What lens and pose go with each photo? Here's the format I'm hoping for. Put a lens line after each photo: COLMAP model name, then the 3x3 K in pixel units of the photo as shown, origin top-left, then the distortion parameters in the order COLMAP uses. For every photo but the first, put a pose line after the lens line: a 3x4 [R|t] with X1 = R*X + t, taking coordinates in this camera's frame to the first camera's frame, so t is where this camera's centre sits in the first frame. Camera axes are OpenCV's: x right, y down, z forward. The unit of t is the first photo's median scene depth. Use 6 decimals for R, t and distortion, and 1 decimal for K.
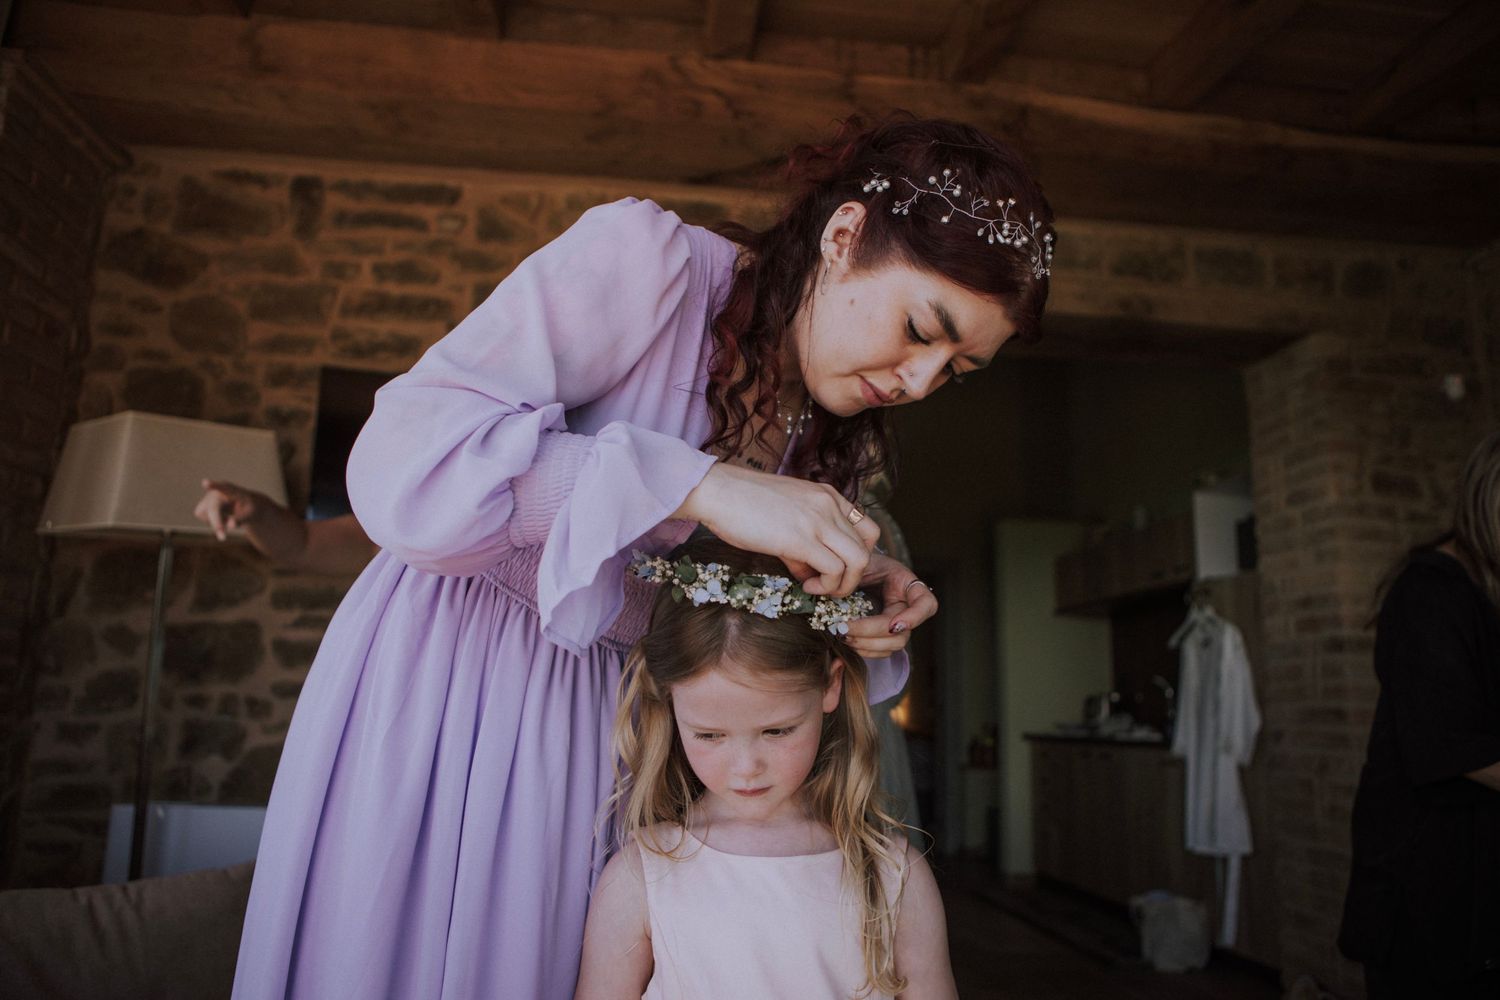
lens RADIAL K [[1062.8, 0, 756.7], [0, 1062.8, 509.2], [0, 0, 1]] dist [-0.039174, 0.023994]
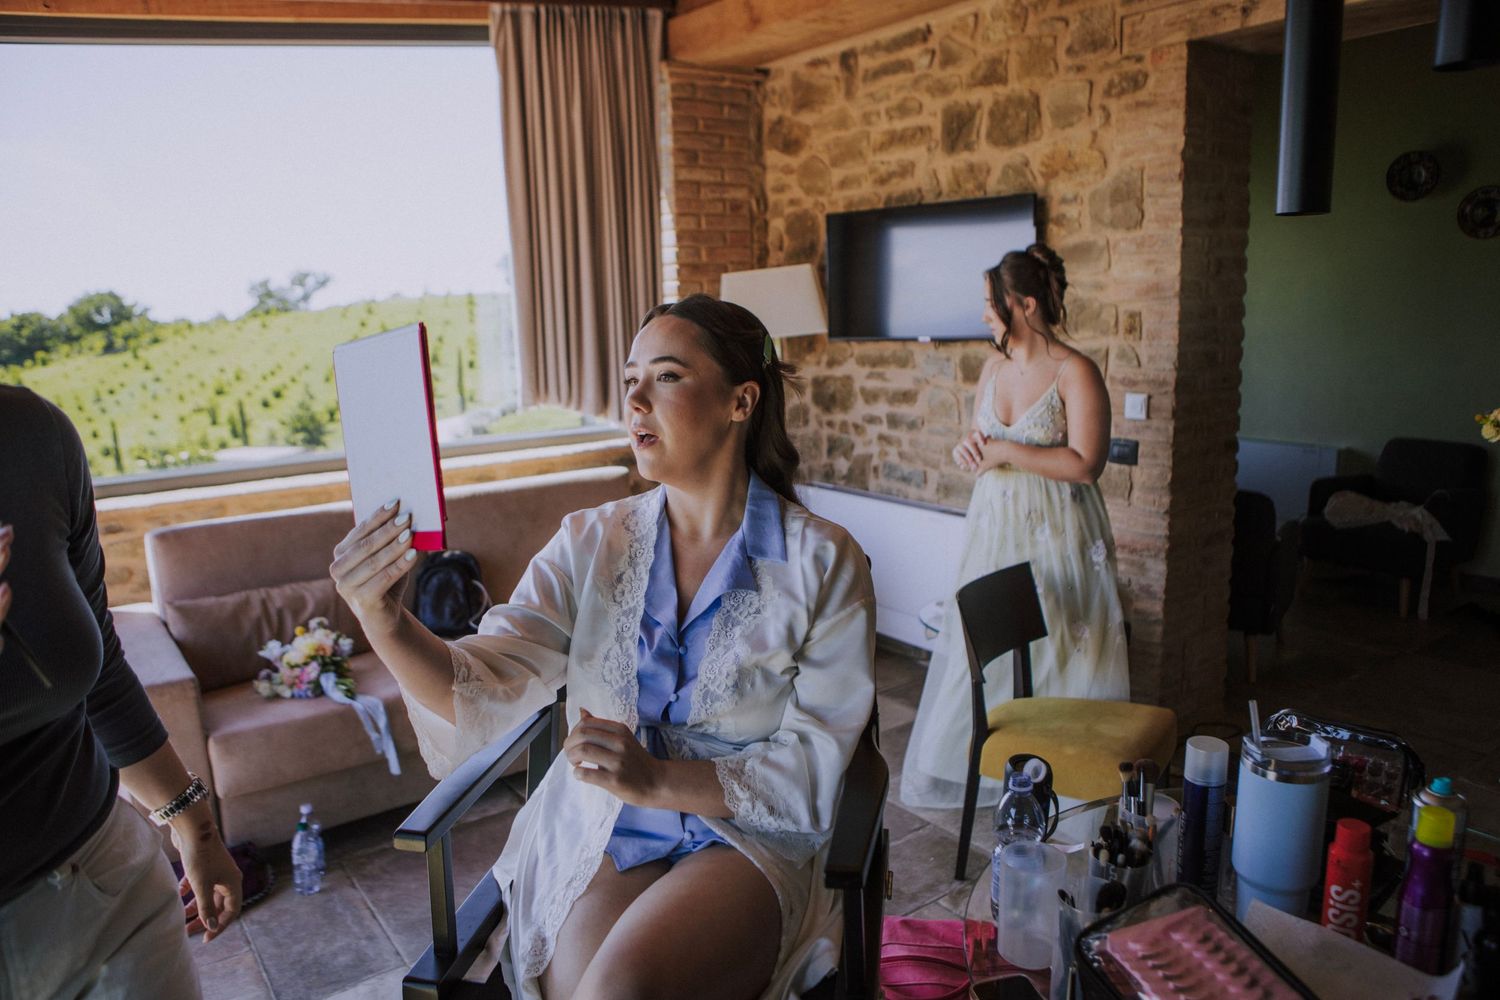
lens RADIAL K [[1062.8, 0, 742.7], [0, 1062.8, 491.2], [0, 0, 1]] dist [-0.039174, 0.023994]
pose [[0.496670, 0.118318, -0.859837, 0.780171], [0.202302, 0.947597, 0.247251, -0.144874], [0.844034, -0.296749, 0.446707, 0.109371]]
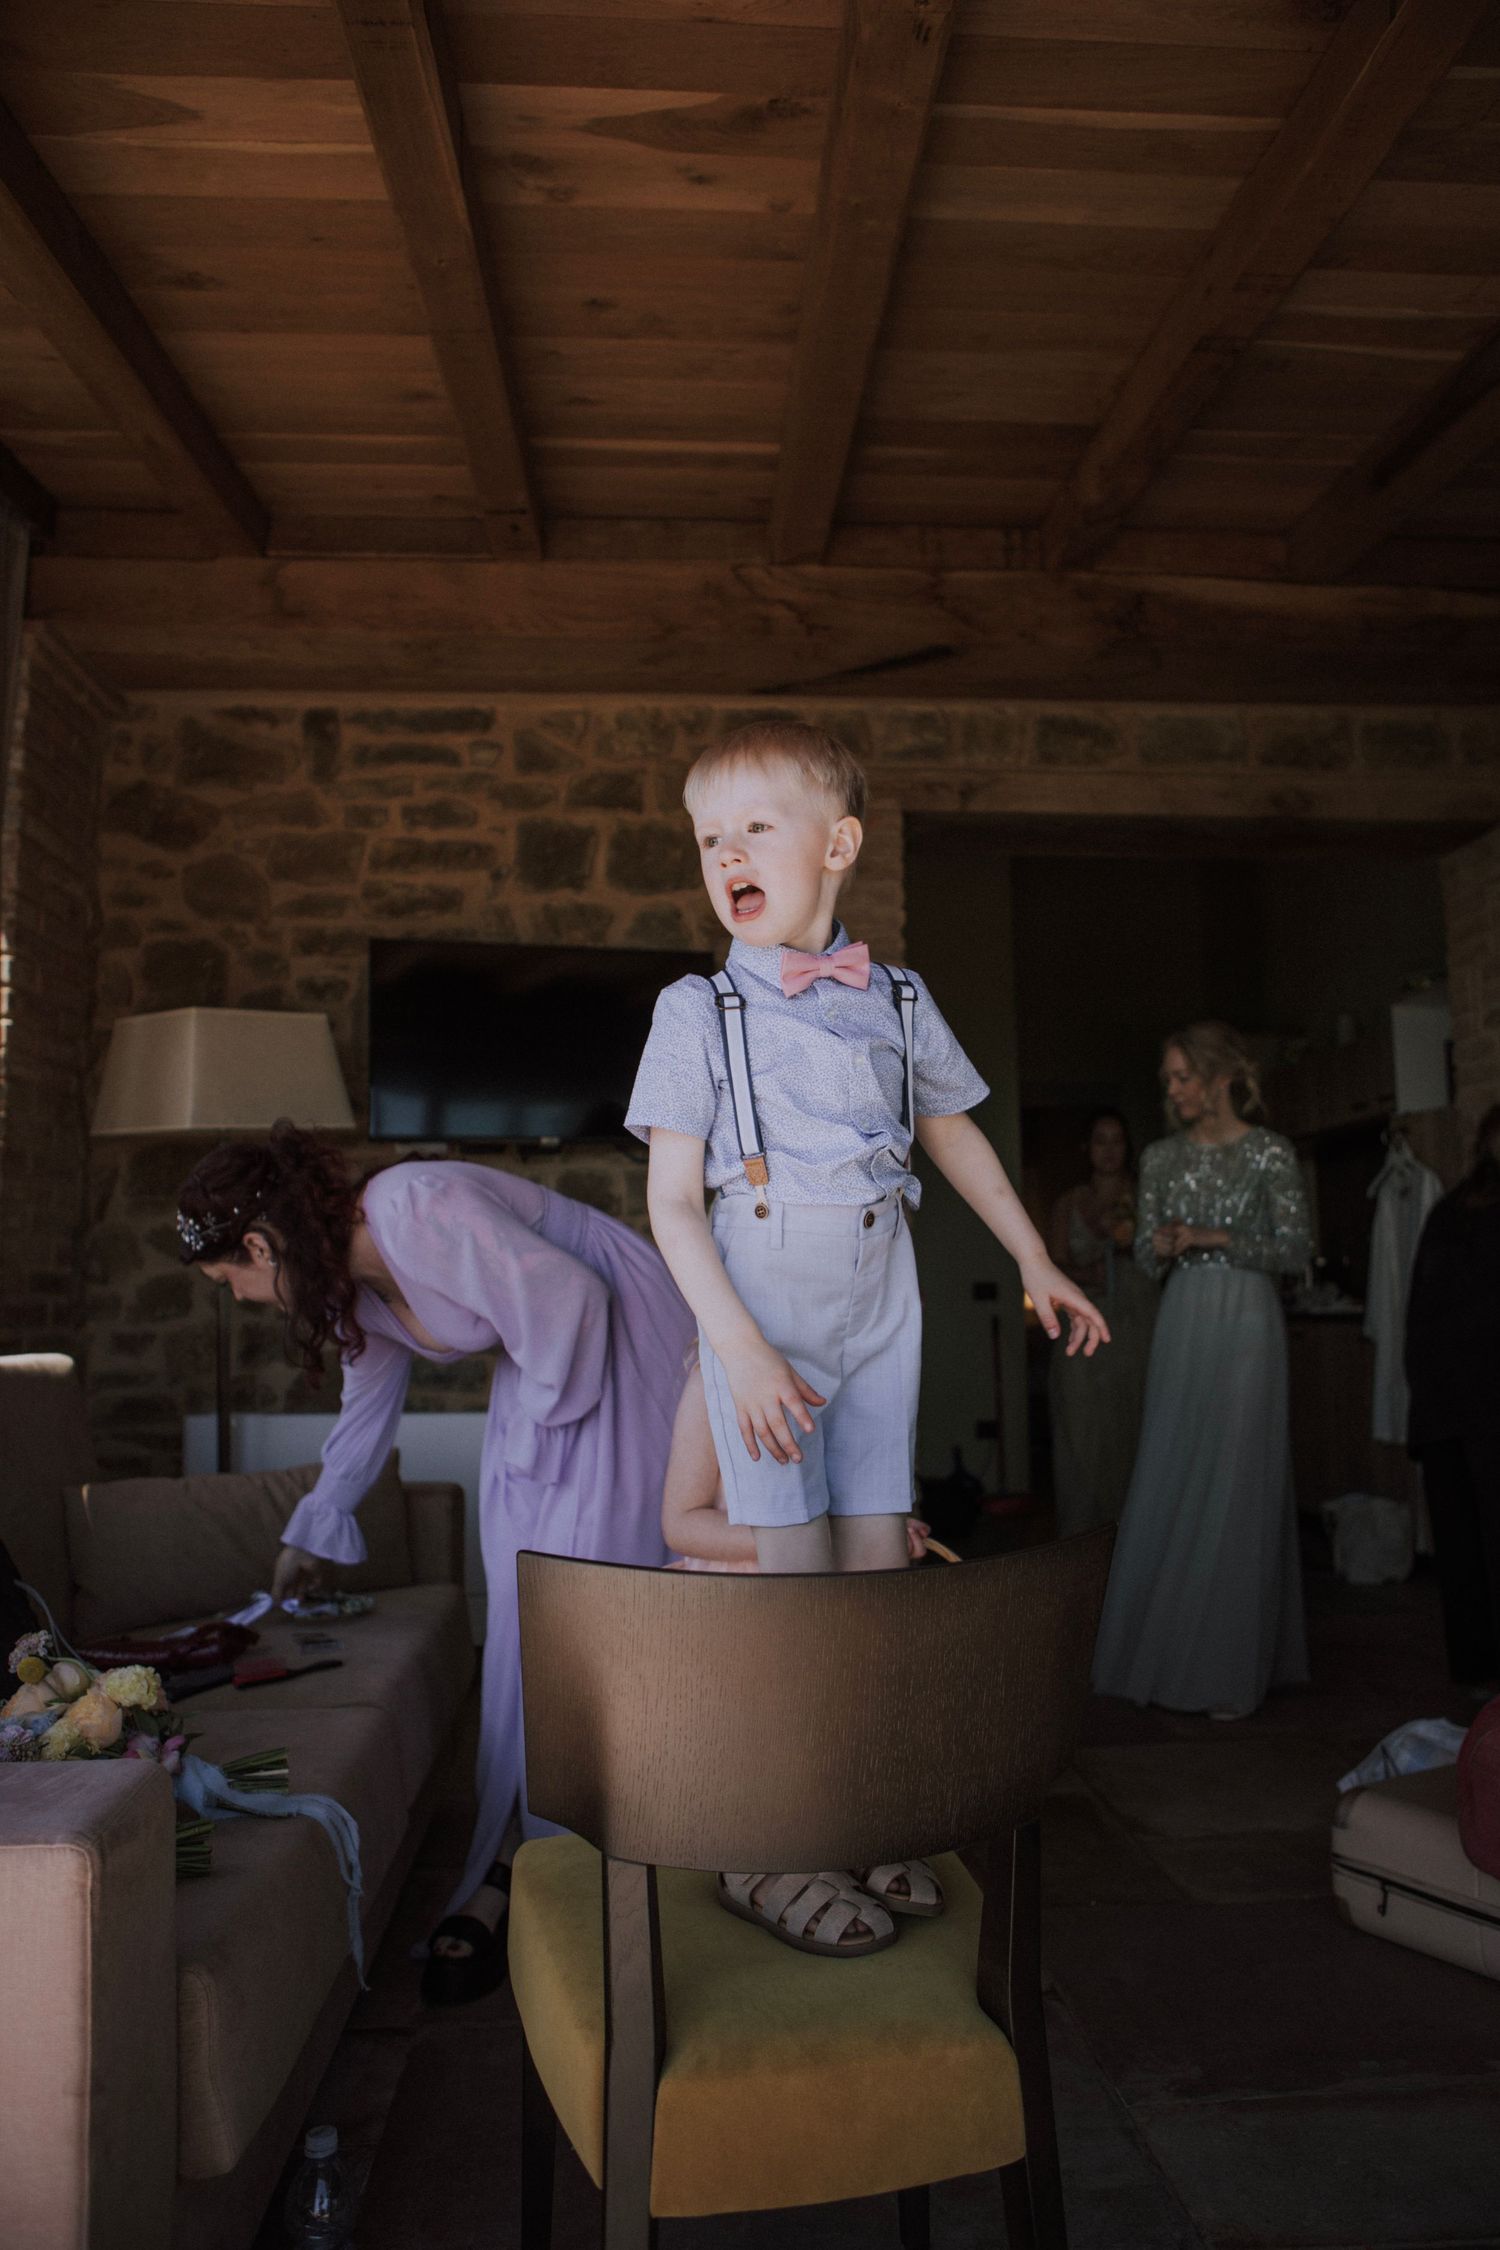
lens RADIAL K [[1594.2, 0, 767.7], [0, 1594.2, 1129.8], [0, 0, 1]] dist [-0.039174, 0.023994]
pose [[0.997964, -0.042034, -0.047974, -0.007934], [0.045727, 0.995850, 0.078686, -0.056681], [0.044467, -0.080719, 0.995744, -0.335206]]
